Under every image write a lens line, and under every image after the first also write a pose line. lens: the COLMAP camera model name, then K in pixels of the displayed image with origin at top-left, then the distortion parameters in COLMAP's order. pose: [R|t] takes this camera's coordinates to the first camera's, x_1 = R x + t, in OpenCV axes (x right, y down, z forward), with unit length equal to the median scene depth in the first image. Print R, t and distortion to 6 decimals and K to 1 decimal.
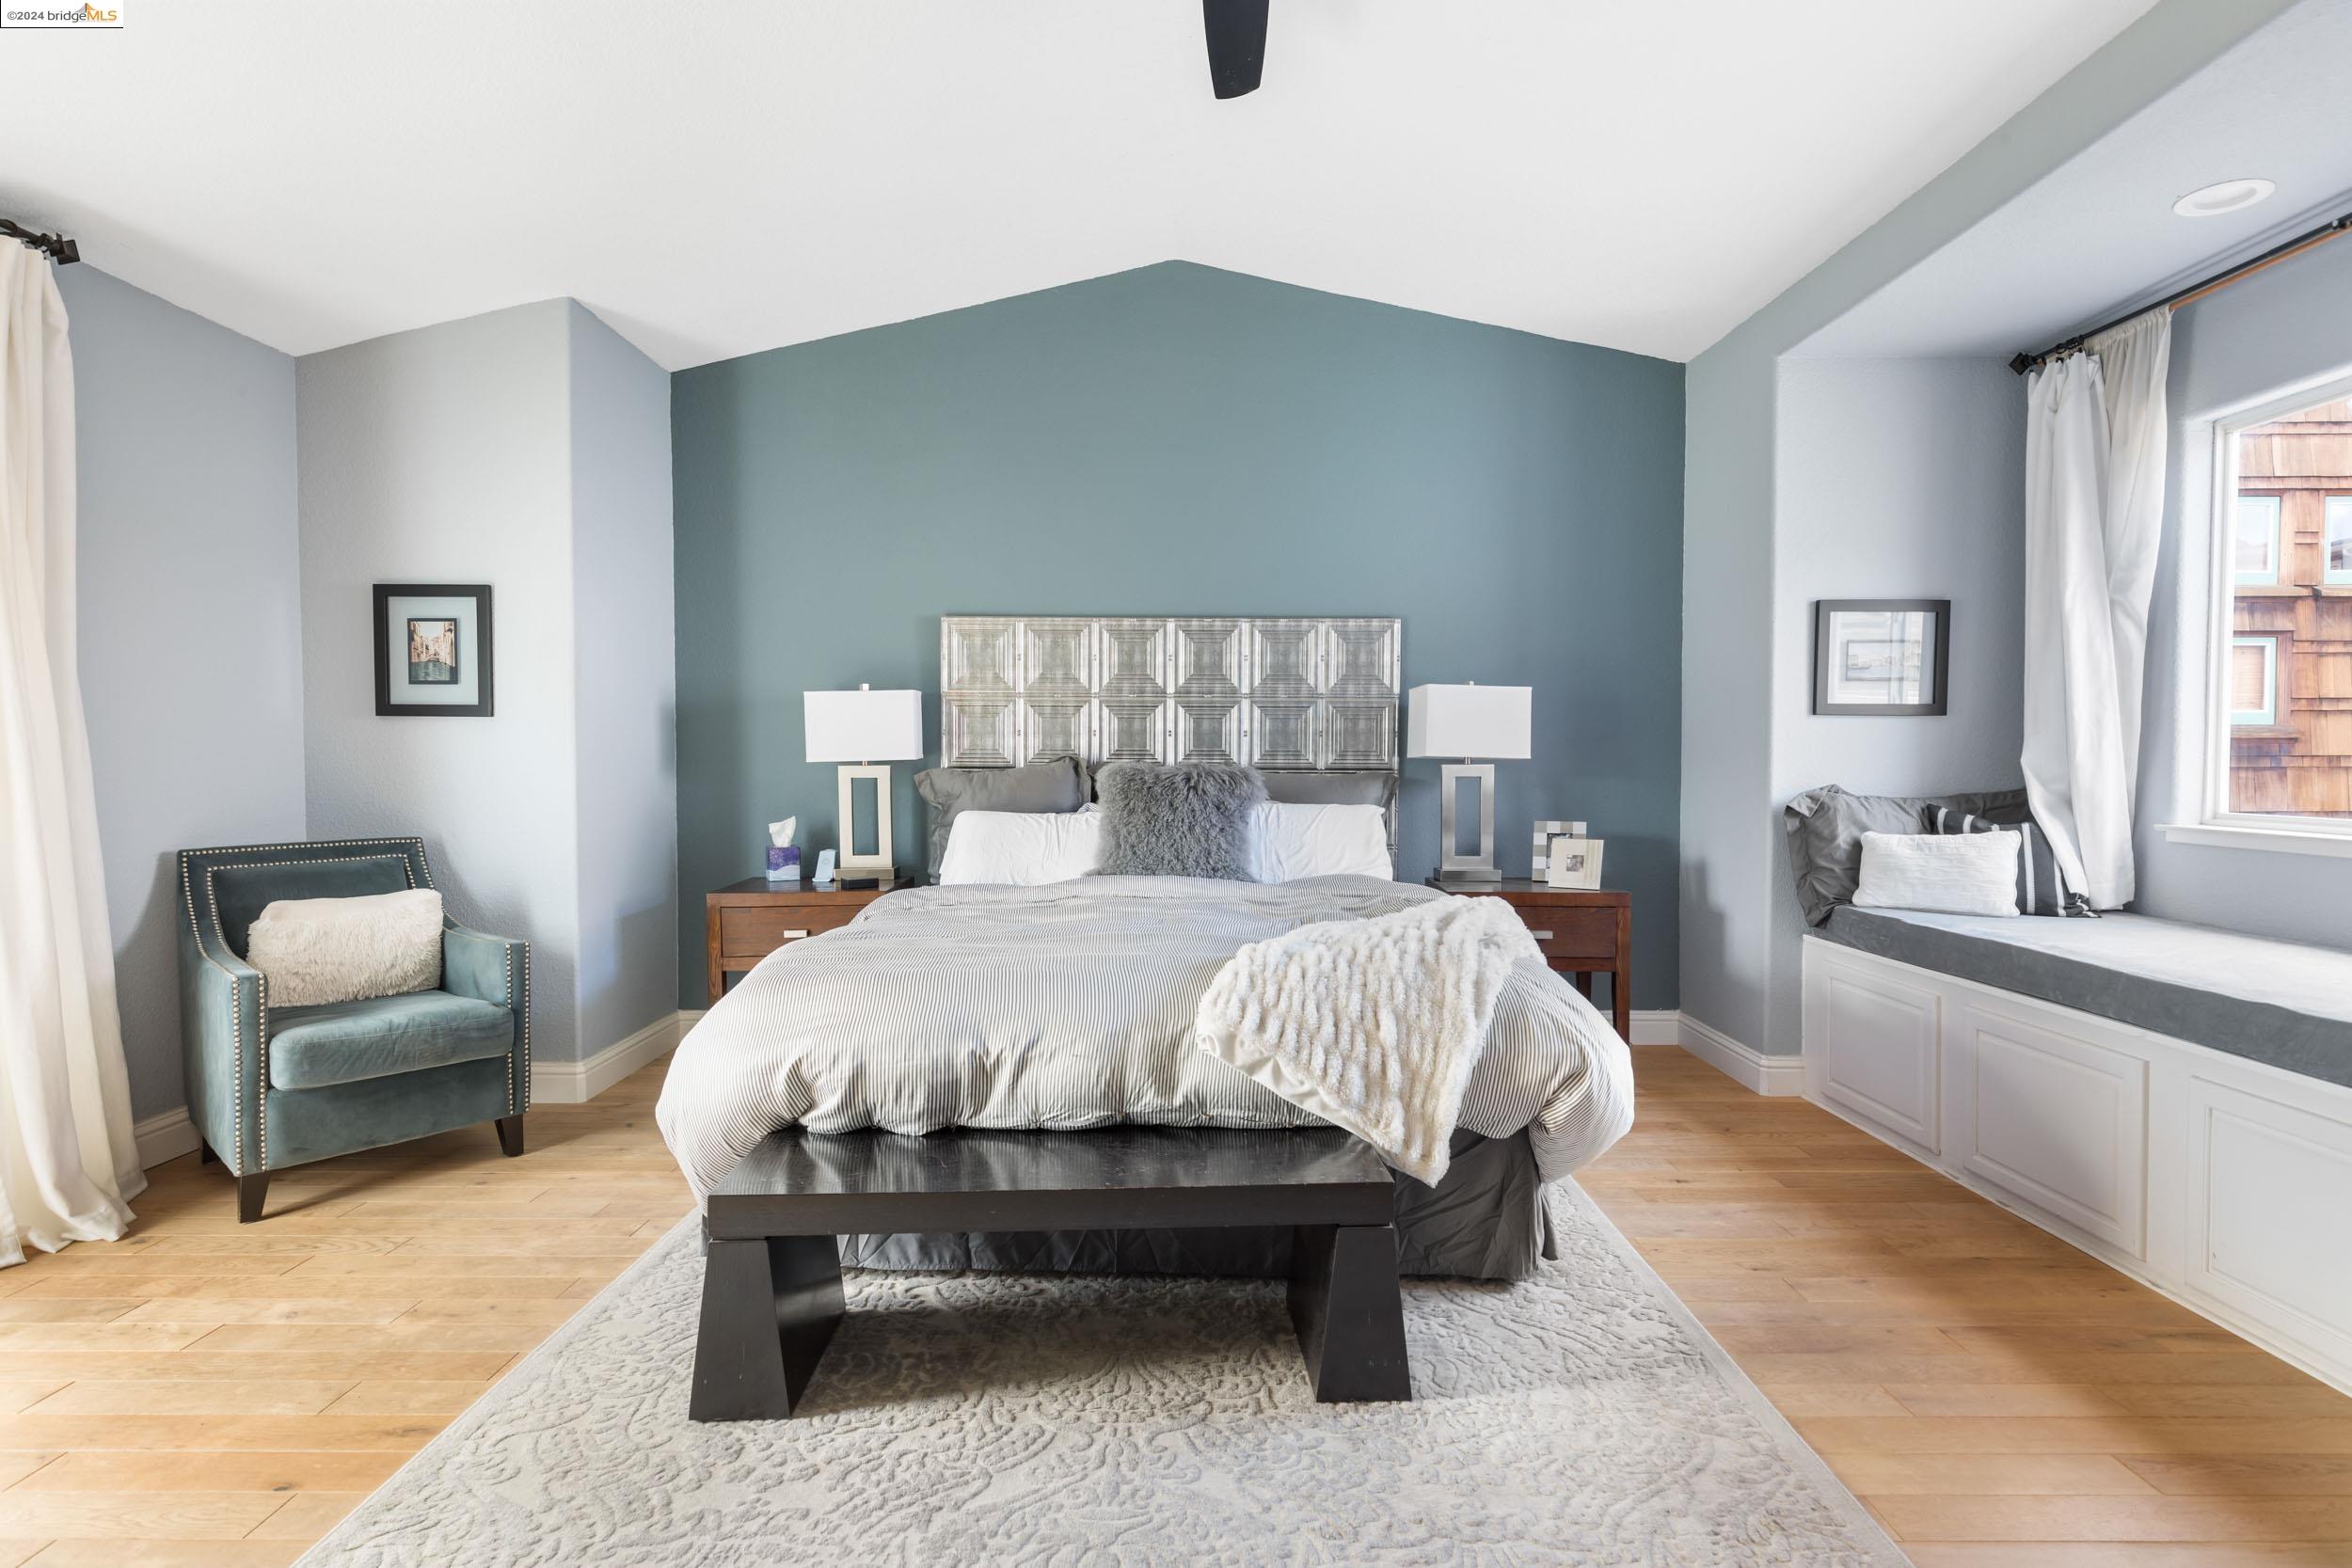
lens RADIAL K [[1137.5, 0, 1176.0], [0, 1137.5, 784.0], [0, 0, 1]] dist [-0.000408, -0.000566]
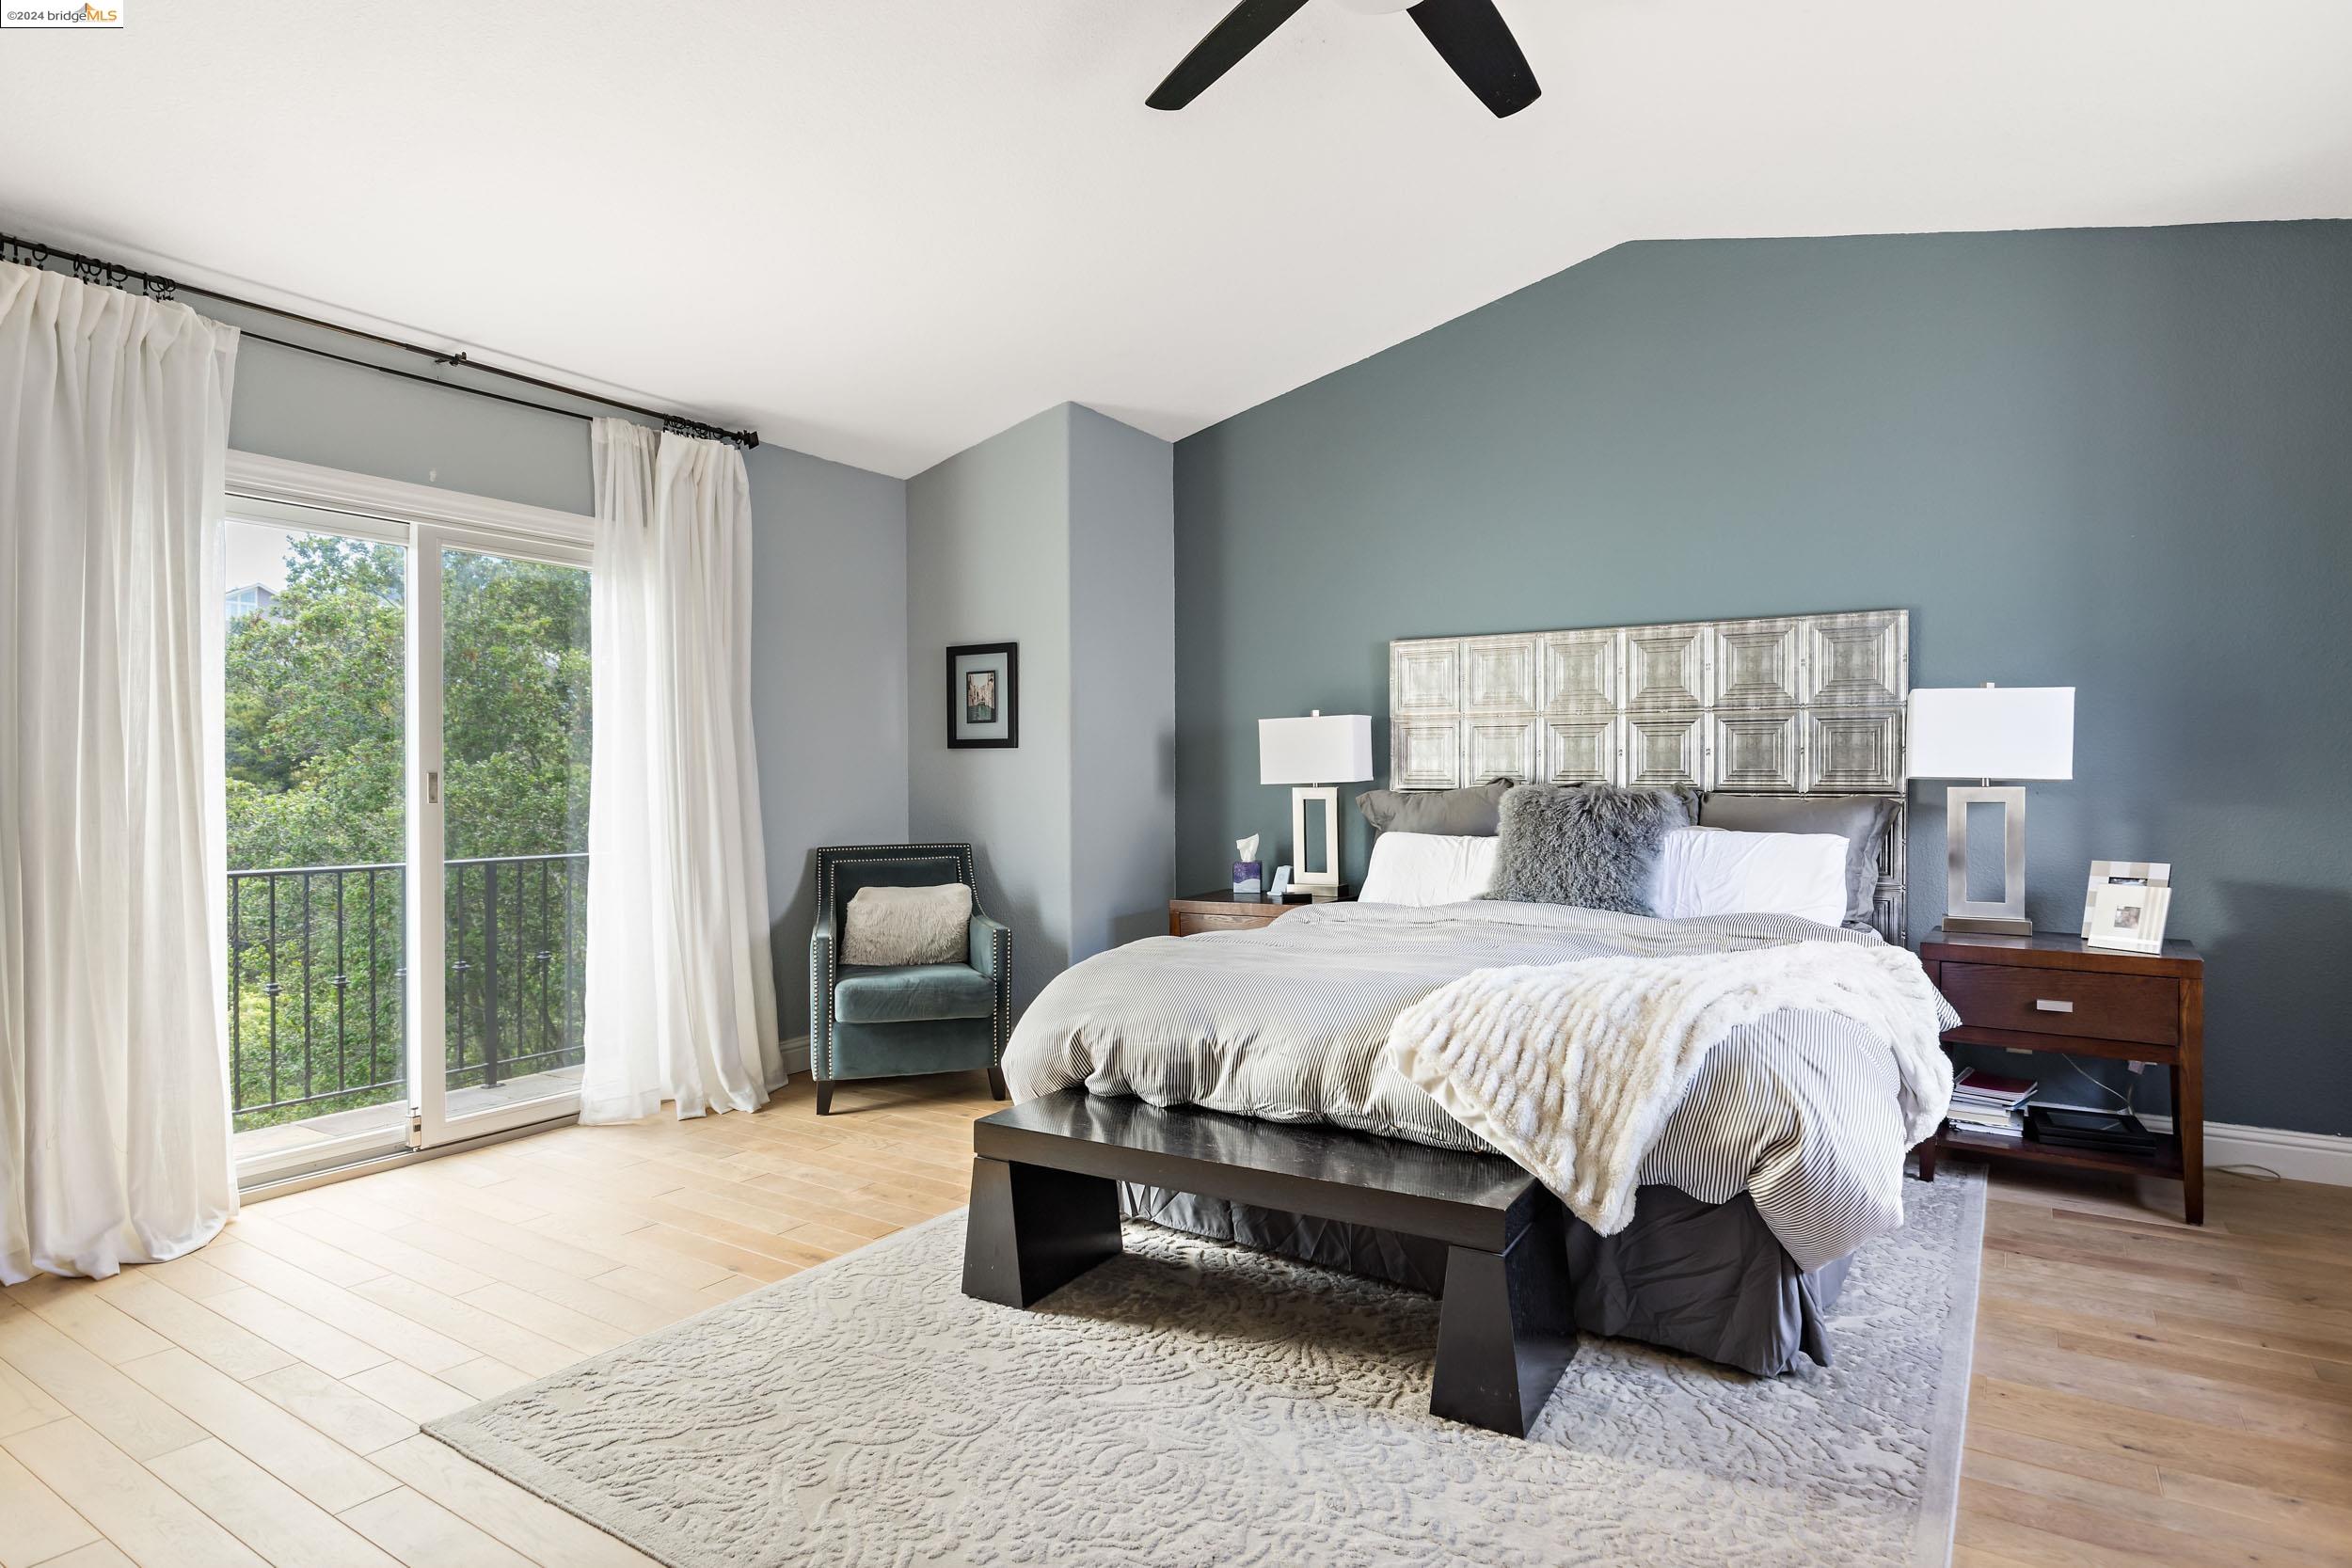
lens RADIAL K [[1206.9, 0, 1176.0], [0, 1206.9, 784.0], [0, 0, 1]] dist [0.002062, -0.000108]
pose [[0.847975, -0.000549, -0.530036, 0.323429], [-0.009143, 0.999836, -0.015663, -0.001020], [0.529958, 0.018128, 0.847830, -0.031069]]
